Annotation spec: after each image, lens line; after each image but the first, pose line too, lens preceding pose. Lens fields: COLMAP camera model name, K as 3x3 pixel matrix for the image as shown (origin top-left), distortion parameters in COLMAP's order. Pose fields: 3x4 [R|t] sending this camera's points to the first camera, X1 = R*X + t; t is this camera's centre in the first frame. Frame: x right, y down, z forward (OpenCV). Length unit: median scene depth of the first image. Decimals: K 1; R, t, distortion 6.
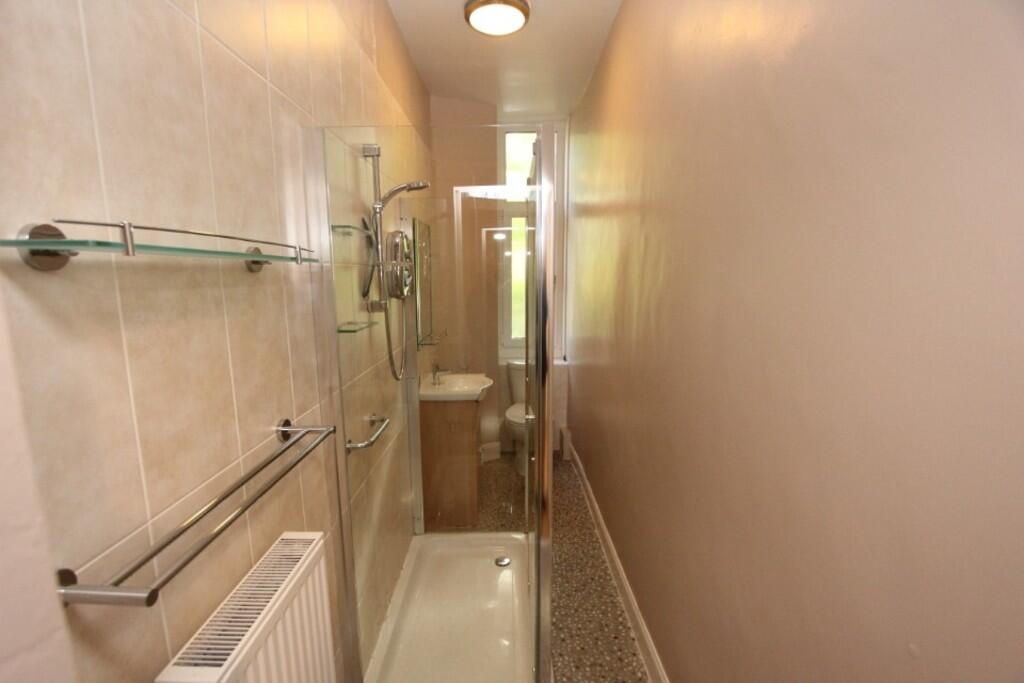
lens RADIAL K [[449.7, 0, 512.0], [0, 449.7, 341.5], [0, 0, 1]] dist [-0.025569, -0.000551]
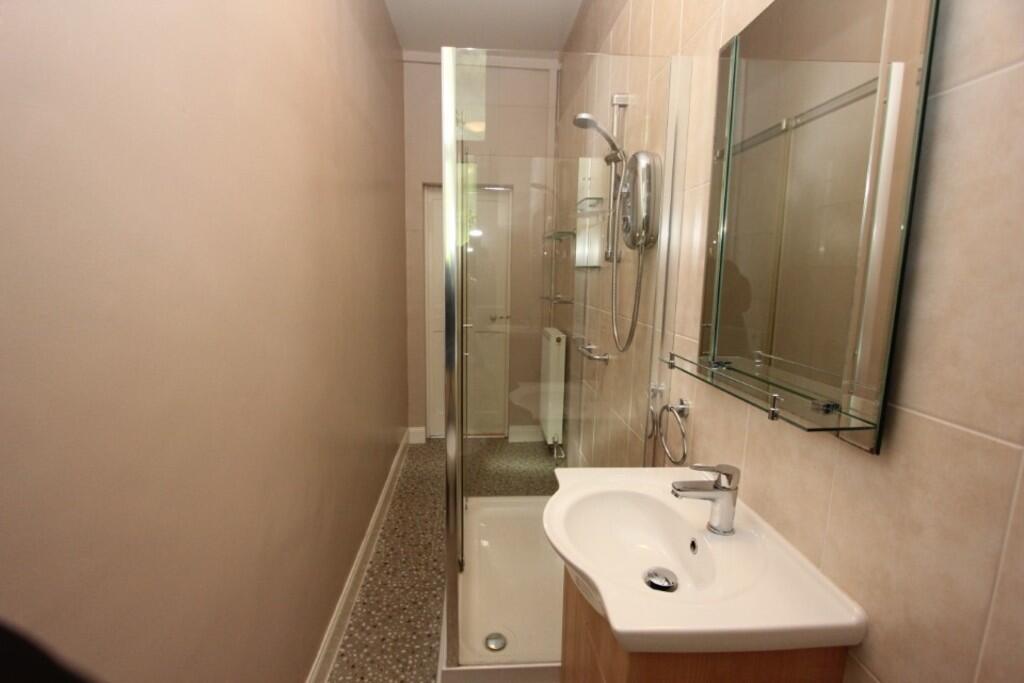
lens RADIAL K [[449.7, 0, 512.0], [0, 449.7, 341.5], [0, 0, 1]] dist [-0.025569, -0.000551]
pose [[-0.997839, 0.009702, -0.064983, -0.008435], [-0.010061, 0.954809, 0.297048, -0.176872], [0.064928, 0.297060, -0.952649, 1.856136]]
